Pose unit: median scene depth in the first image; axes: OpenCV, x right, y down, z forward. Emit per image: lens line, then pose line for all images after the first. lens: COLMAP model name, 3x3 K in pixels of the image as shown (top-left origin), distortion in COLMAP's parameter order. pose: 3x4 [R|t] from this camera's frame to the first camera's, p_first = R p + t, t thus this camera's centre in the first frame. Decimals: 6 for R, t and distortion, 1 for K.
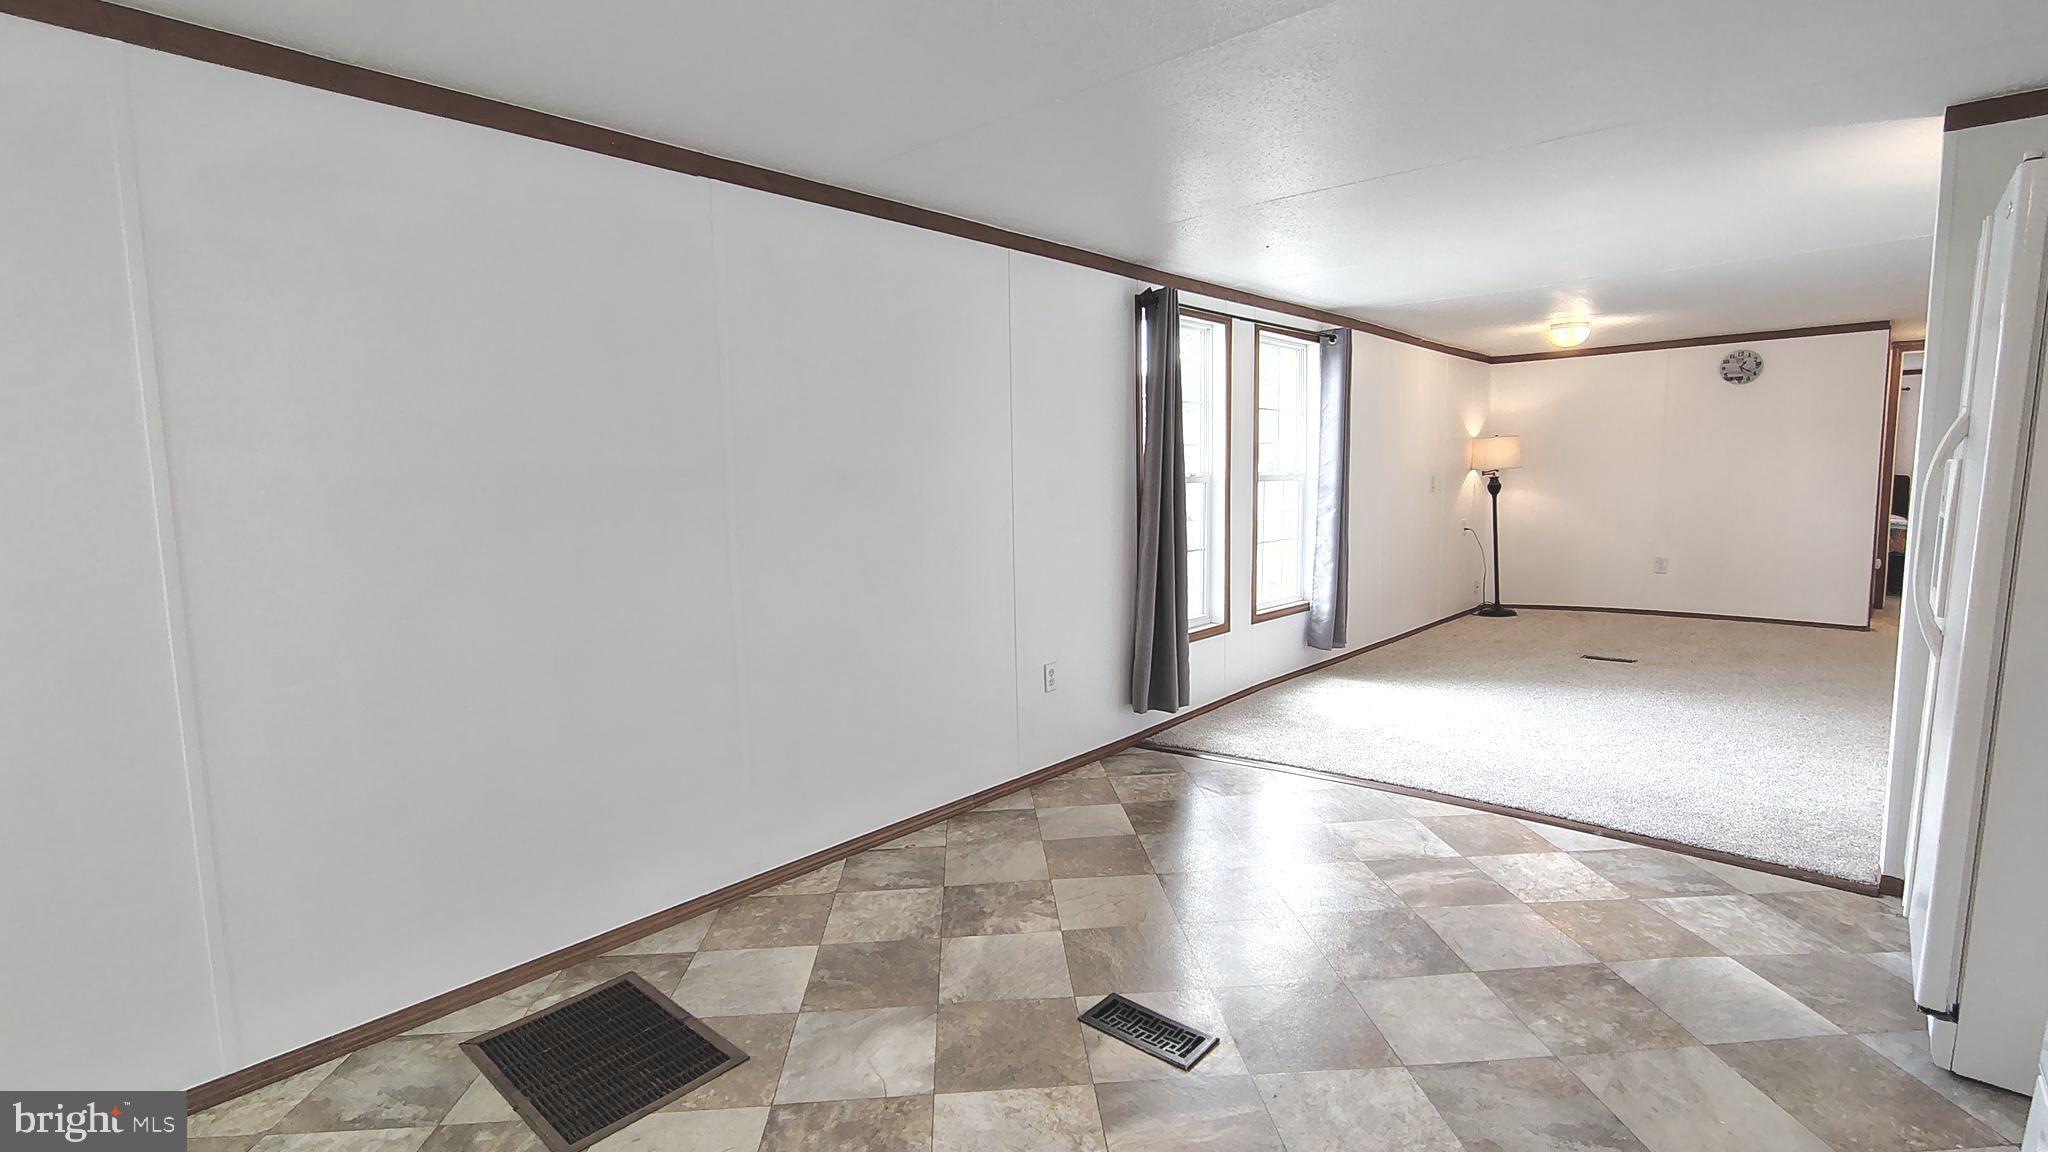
lens RADIAL K [[947.0, 0, 1024.0], [0, 947.0, 576.0], [0, 0, 1]] dist [-0.001240, -0.000412]
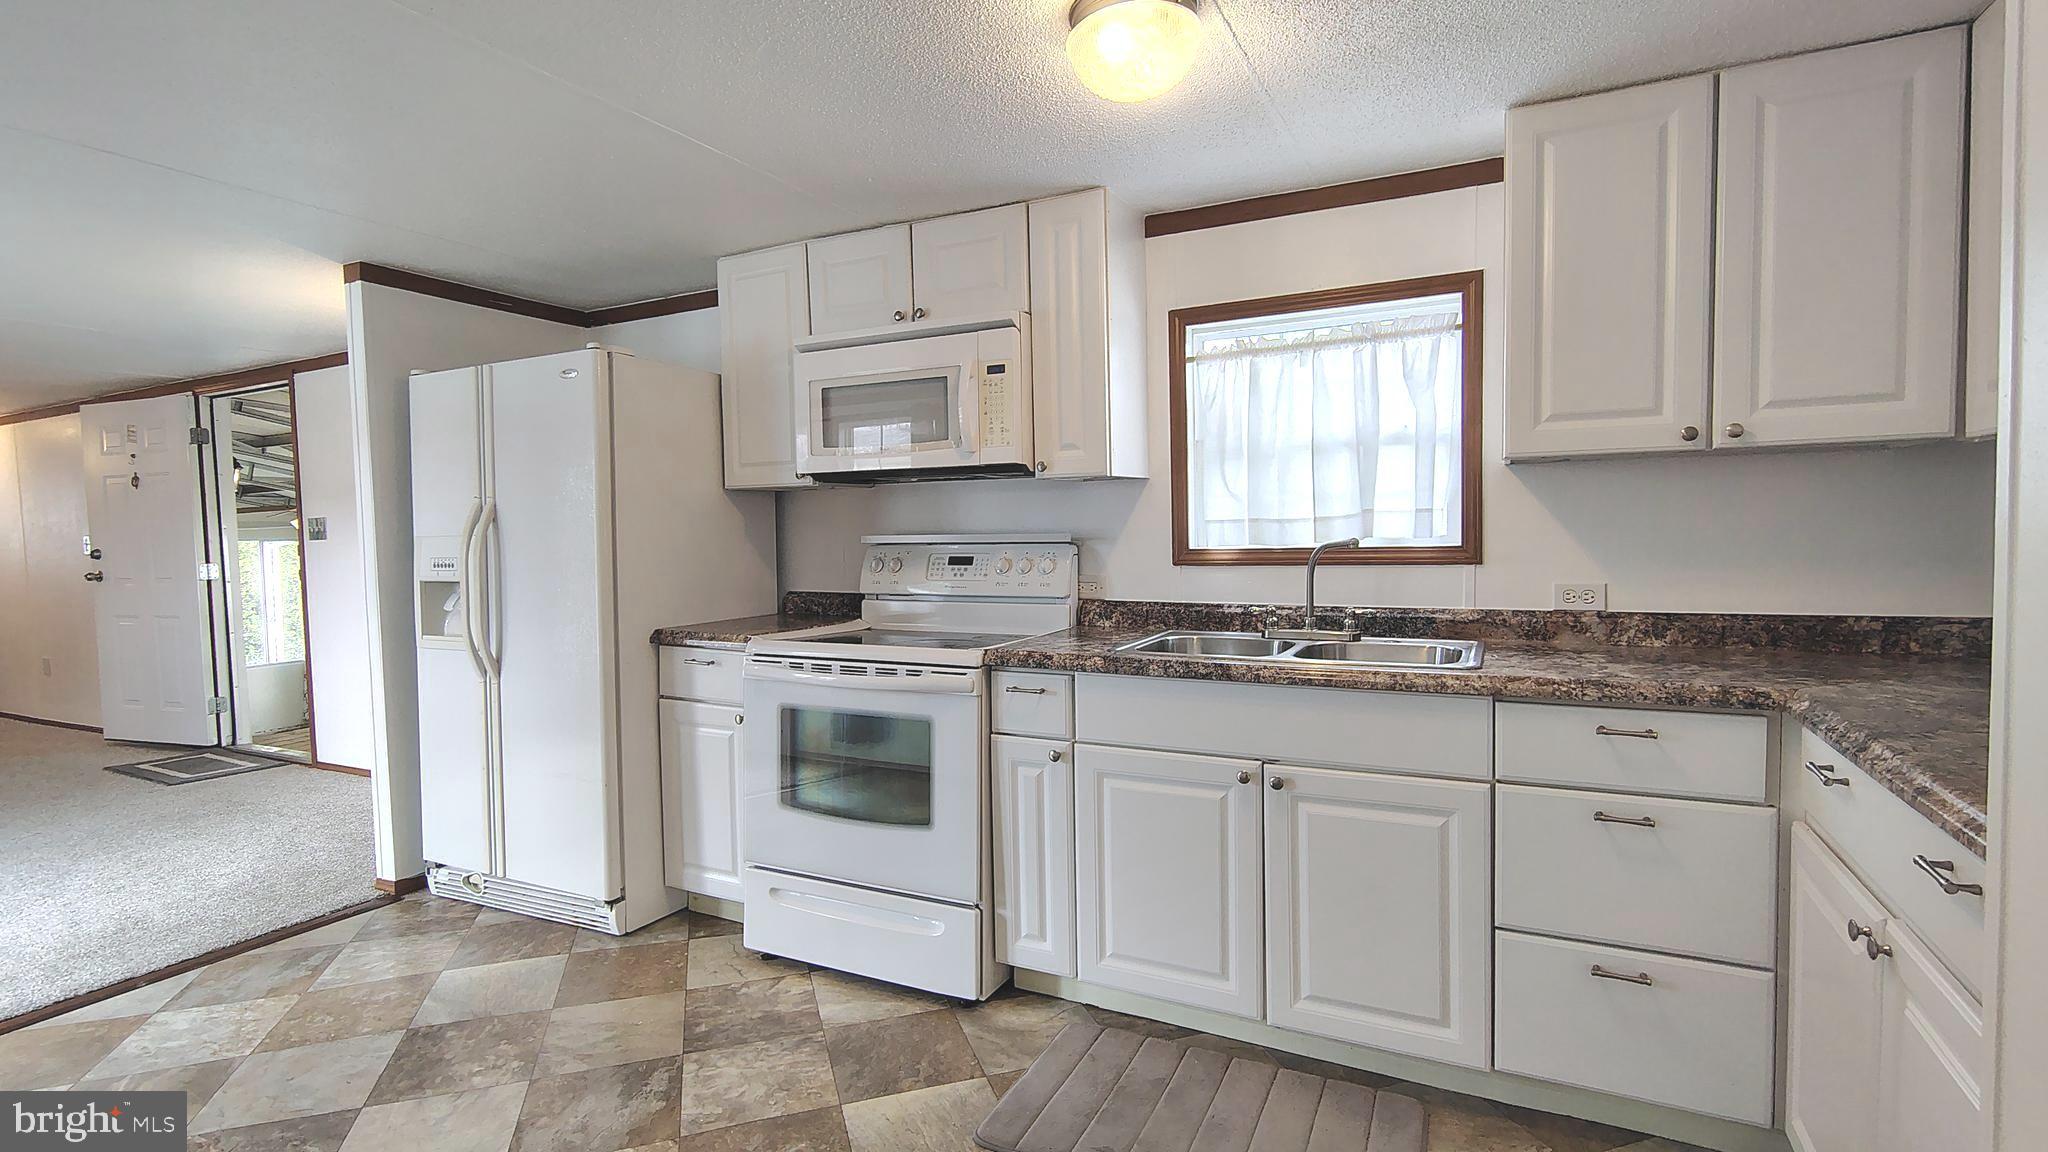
lens RADIAL K [[947.0, 0, 1024.0], [0, 947.0, 576.0], [0, 0, 1]] dist [-0.001240, -0.000412]
pose [[-0.258586, -0.029544, 0.965536, -0.243230], [0.132456, 0.989007, 0.065736, -0.022107], [-0.956864, 0.144889, -0.251830, 0.263483]]
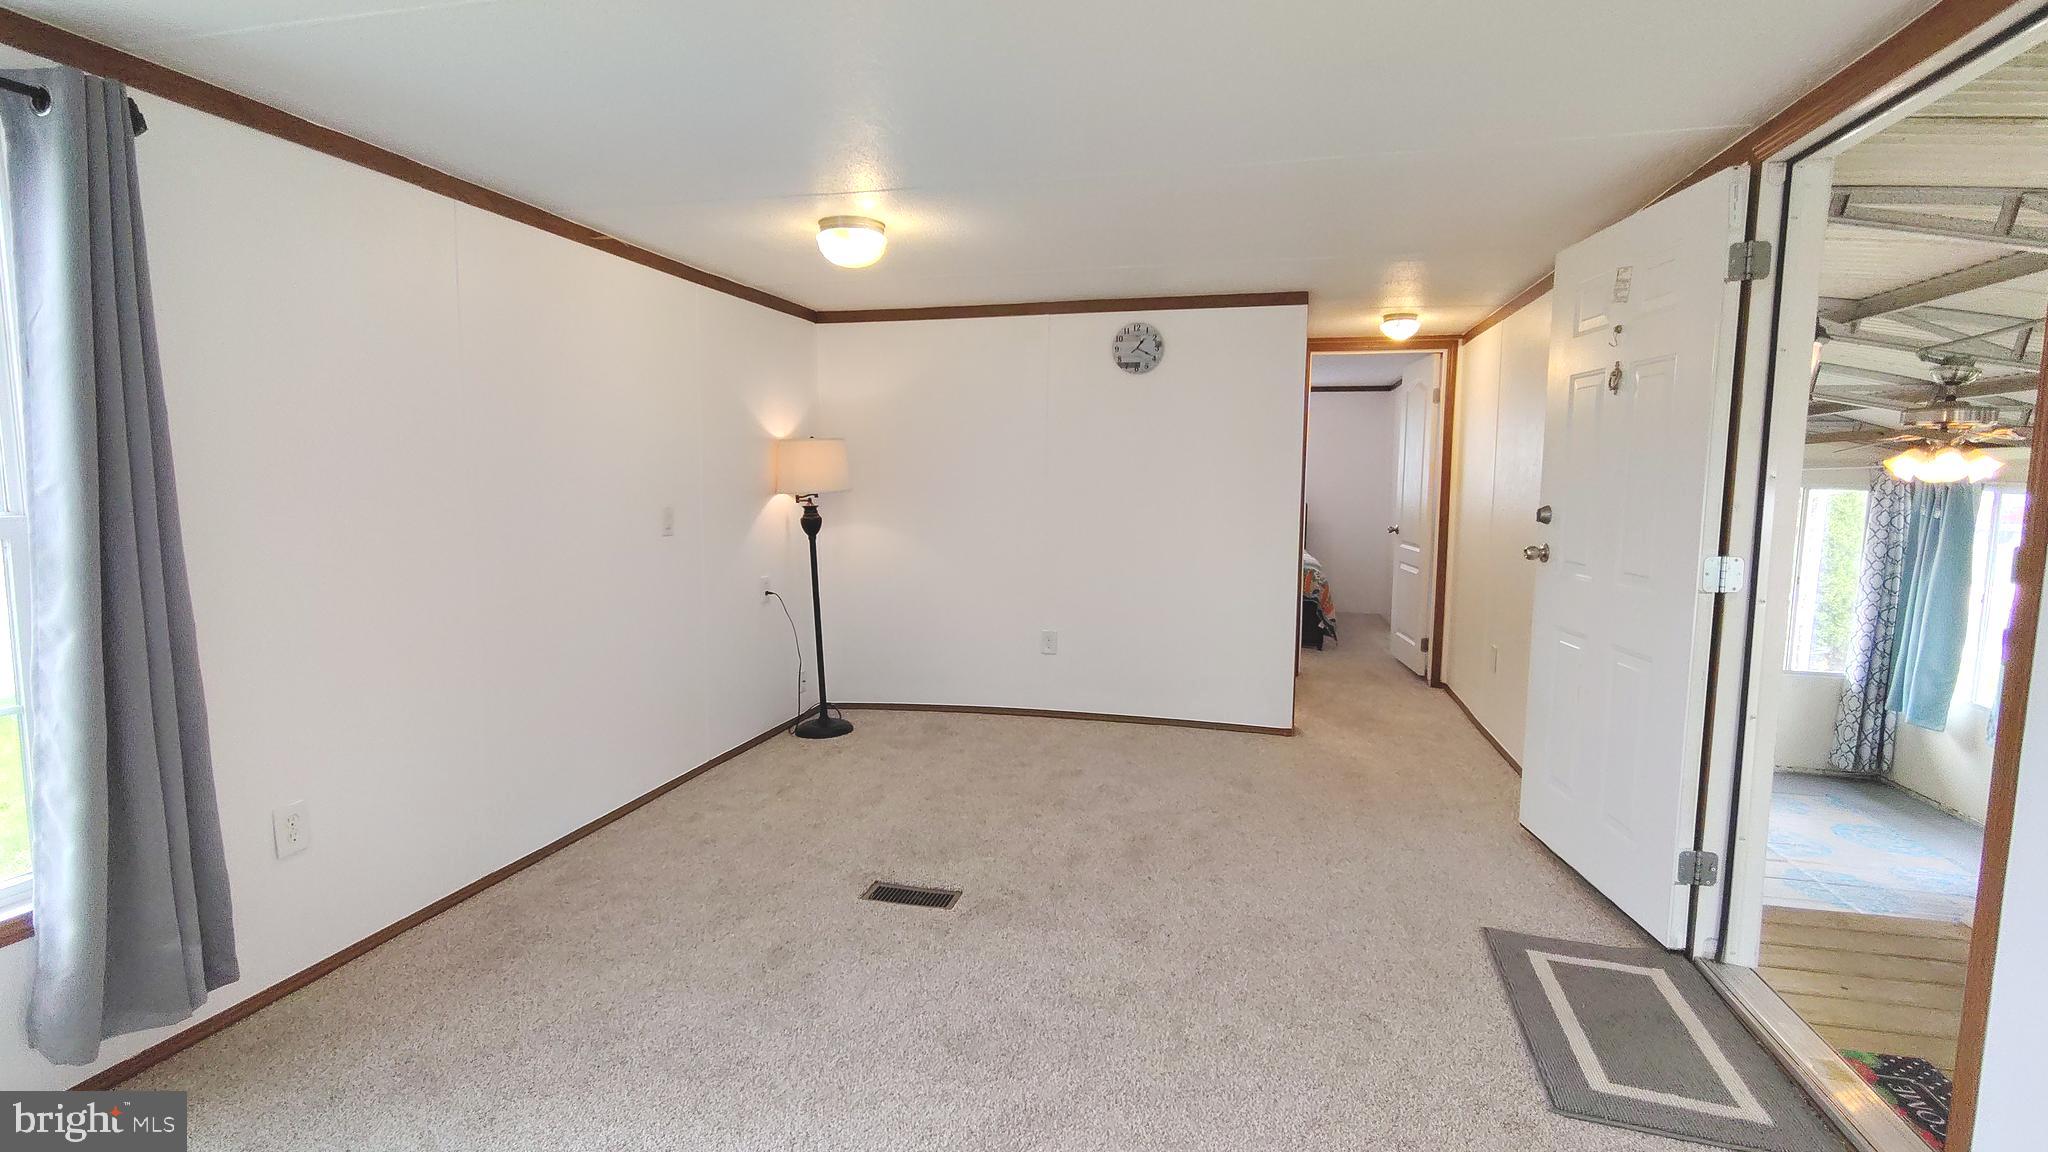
lens RADIAL K [[954.6, 0, 1017.7], [0, 954.6, 569.1], [0, 0, 1]] dist [0.002372, 0.000576]
pose [[0.886532, -0.022788, 0.462105, 0.518381], [0.027399, 0.999619, -0.003270, -0.091657], [-0.461855, 0.015560, 0.886819, 0.625613]]
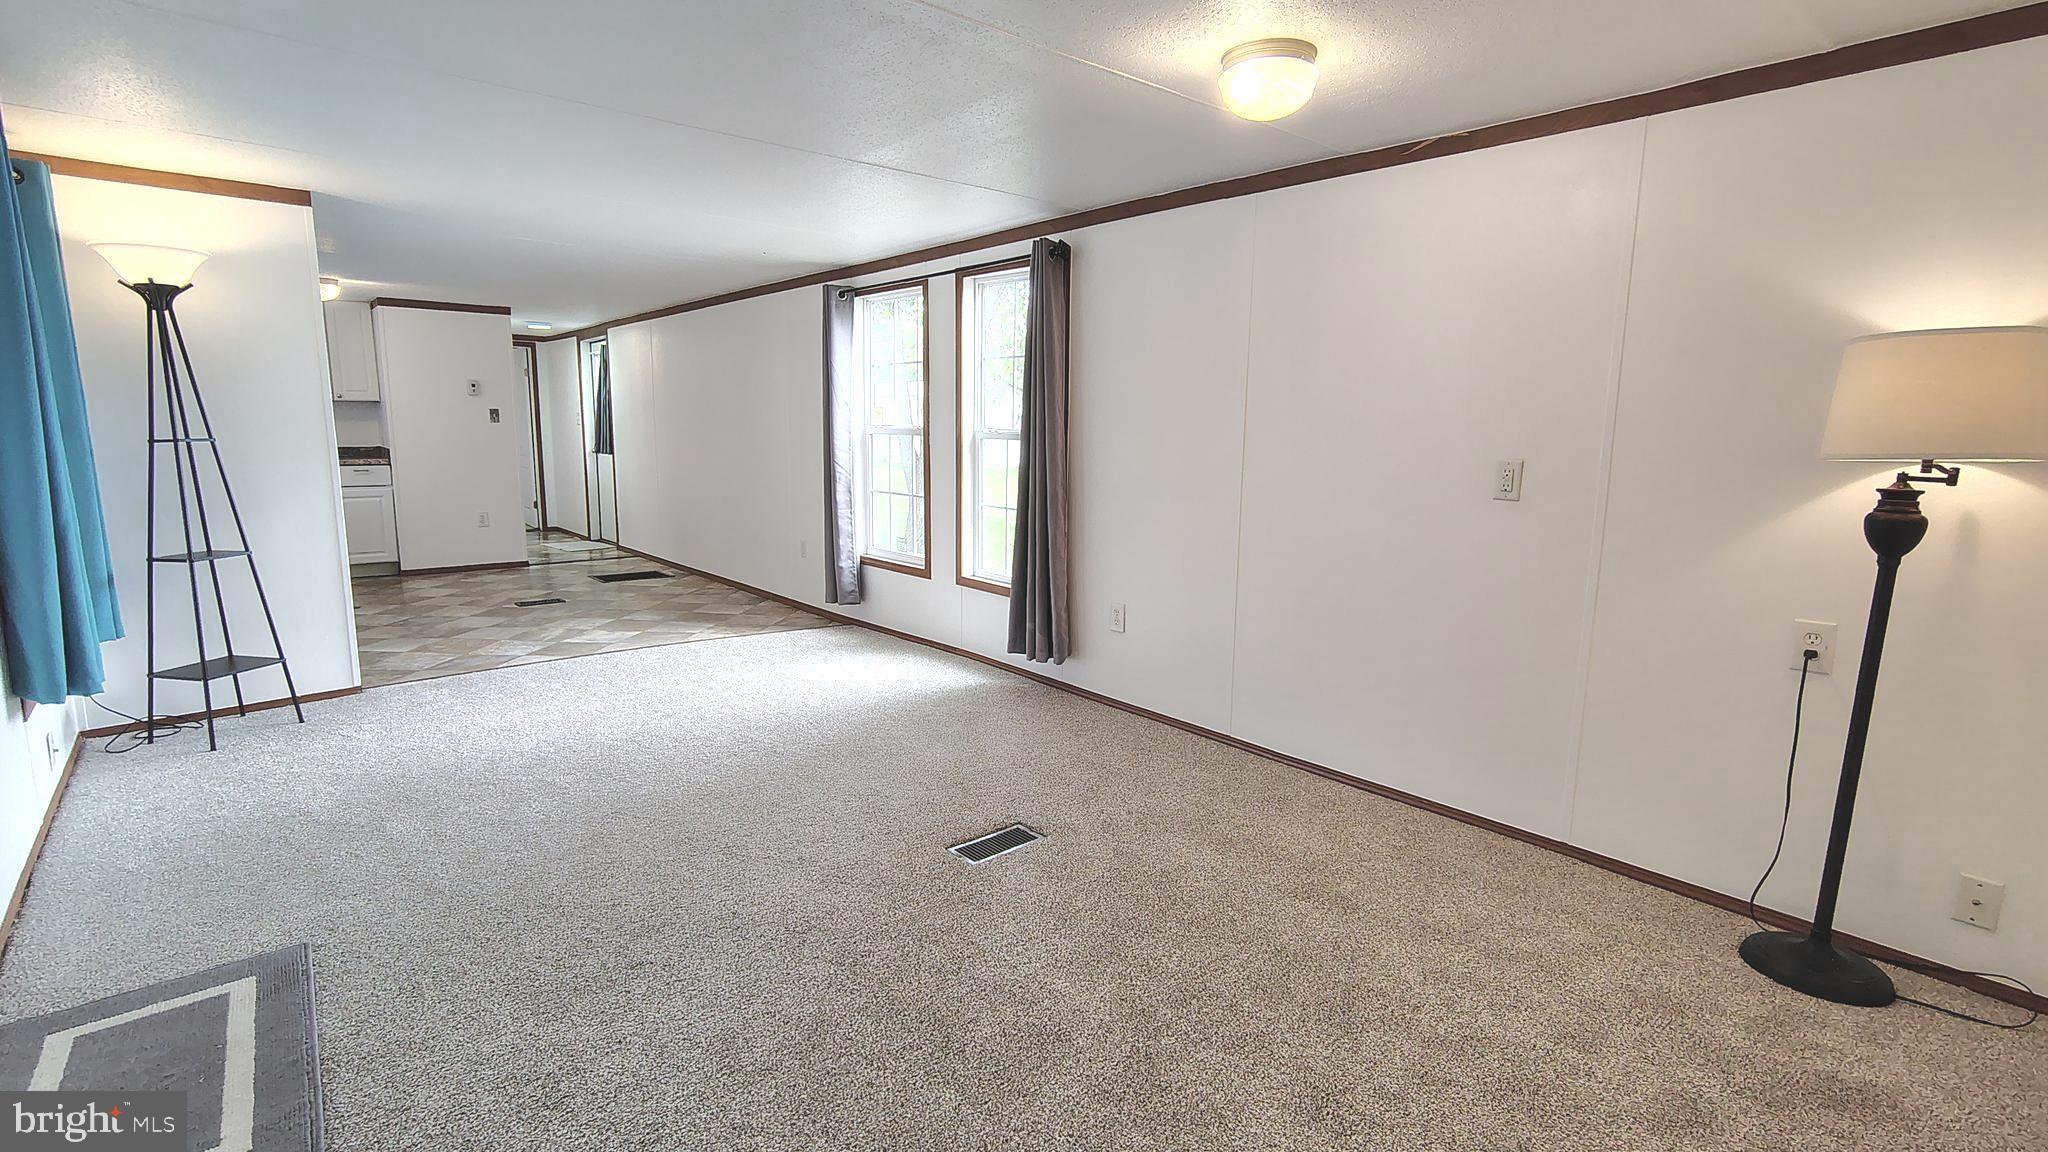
lens RADIAL K [[947.0, 0, 1024.0], [0, 947.0, 576.0], [0, 0, 1]] dist [-0.001240, -0.000412]
pose [[-0.133129, 0.174443, -0.975626, 1.246180], [-0.118747, 0.974490, 0.190443, -0.159765], [0.983959, 0.141206, -0.109018, 1.233089]]
